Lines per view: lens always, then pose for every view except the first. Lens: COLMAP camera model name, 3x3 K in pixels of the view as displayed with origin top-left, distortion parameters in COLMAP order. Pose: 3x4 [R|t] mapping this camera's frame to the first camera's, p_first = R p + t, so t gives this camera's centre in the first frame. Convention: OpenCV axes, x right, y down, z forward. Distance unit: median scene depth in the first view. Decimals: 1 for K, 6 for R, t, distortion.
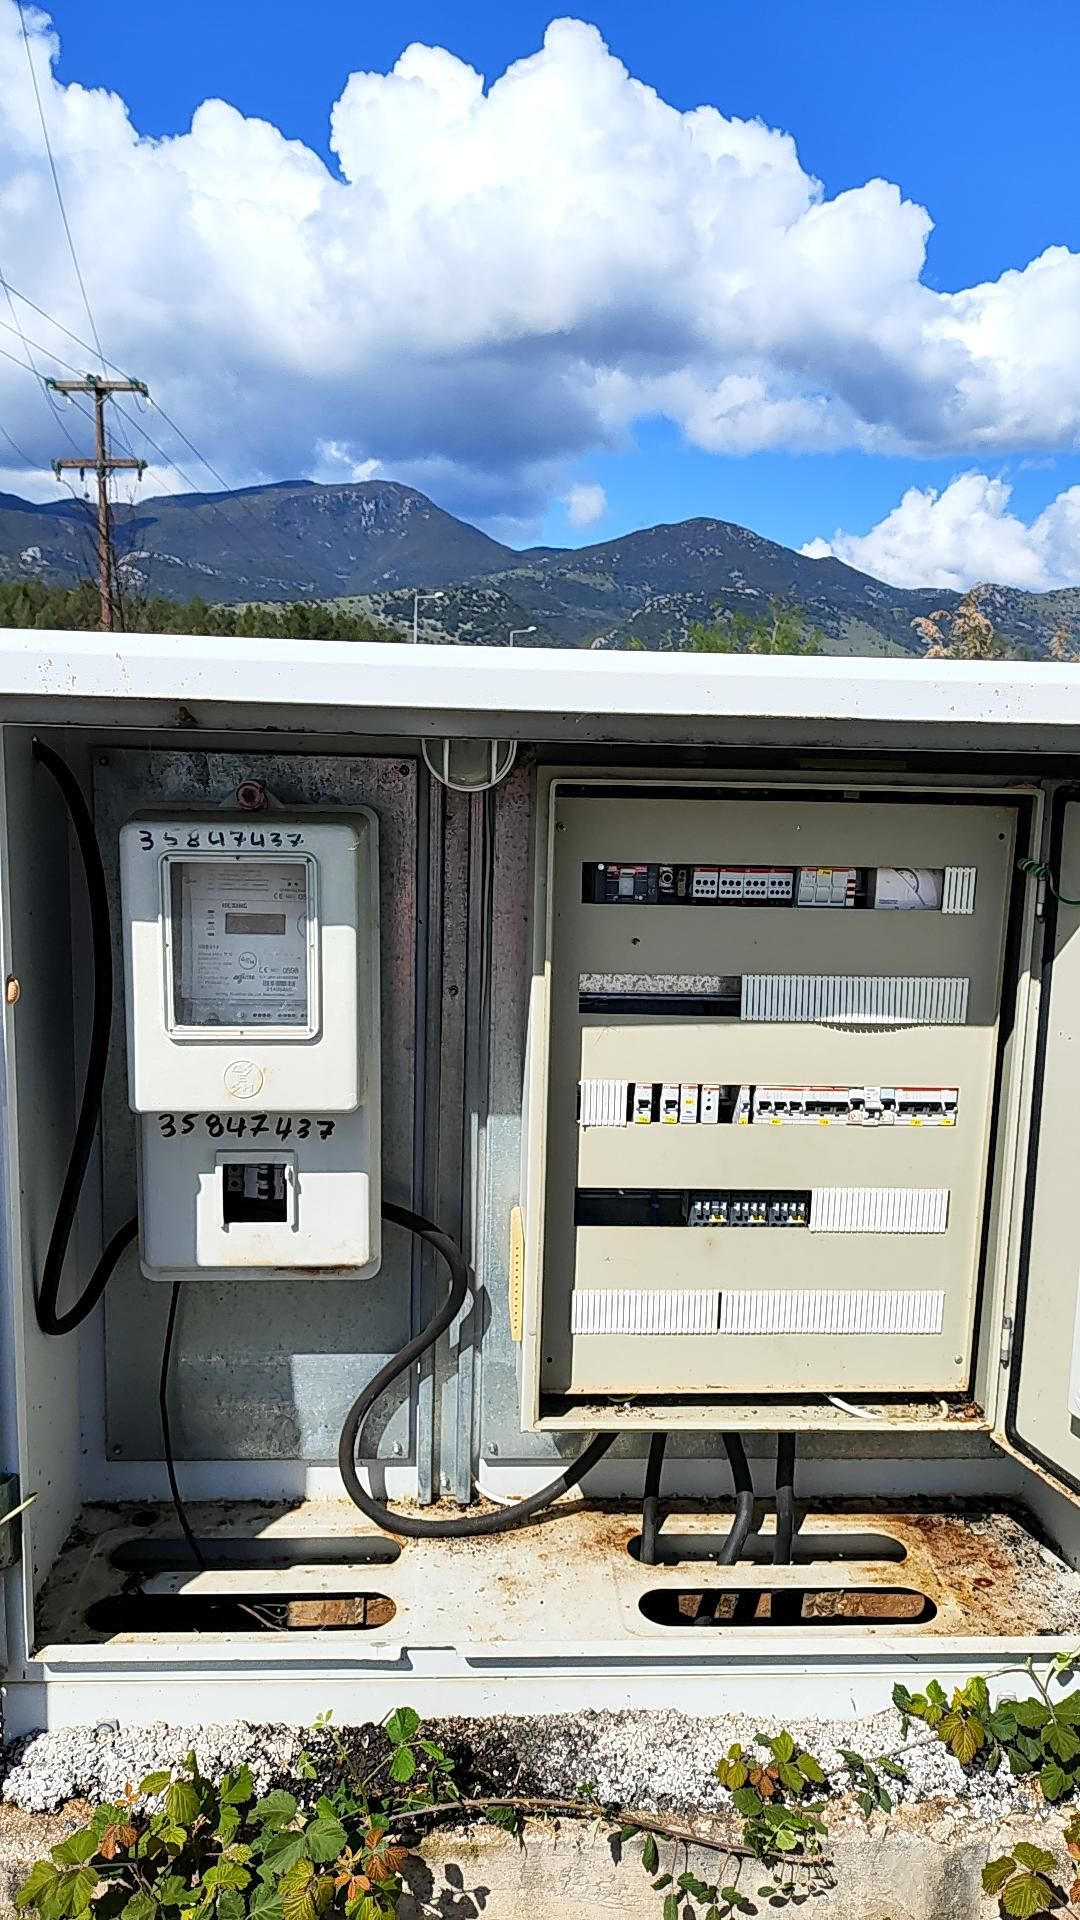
lens RADIAL K [[1407.6, 0, 540.0], [0, 1407.6, 960.0], [0, 0, 1]] dist [0.079939, -0.129829]
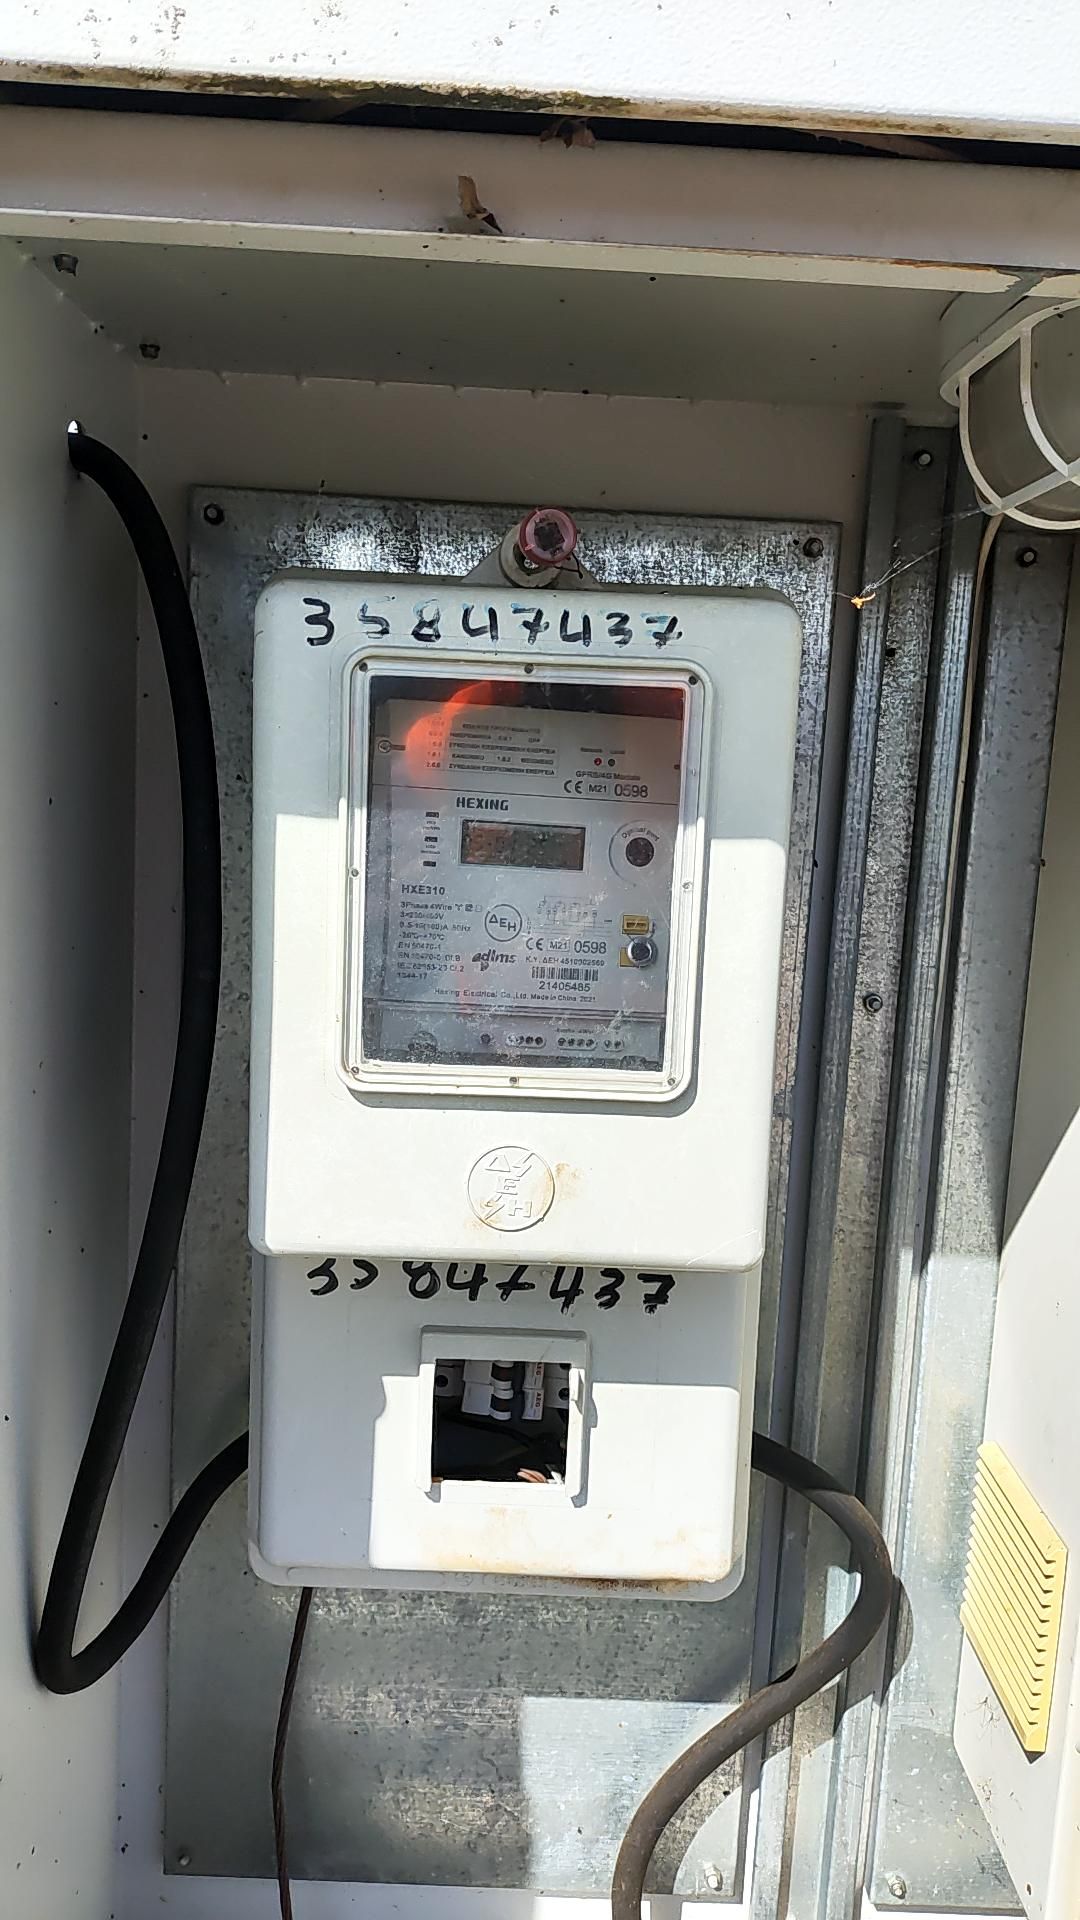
lens RADIAL K [[1407.6, 0, 540.0], [0, 1407.6, 960.0], [0, 0, 1]] dist [0.079939, -0.129829]
pose [[0.998927, 0.030350, -0.034994, -0.176569], [-0.030965, 0.999373, -0.017161, 0.019919], [0.034452, 0.018226, 0.999240, 0.529632]]
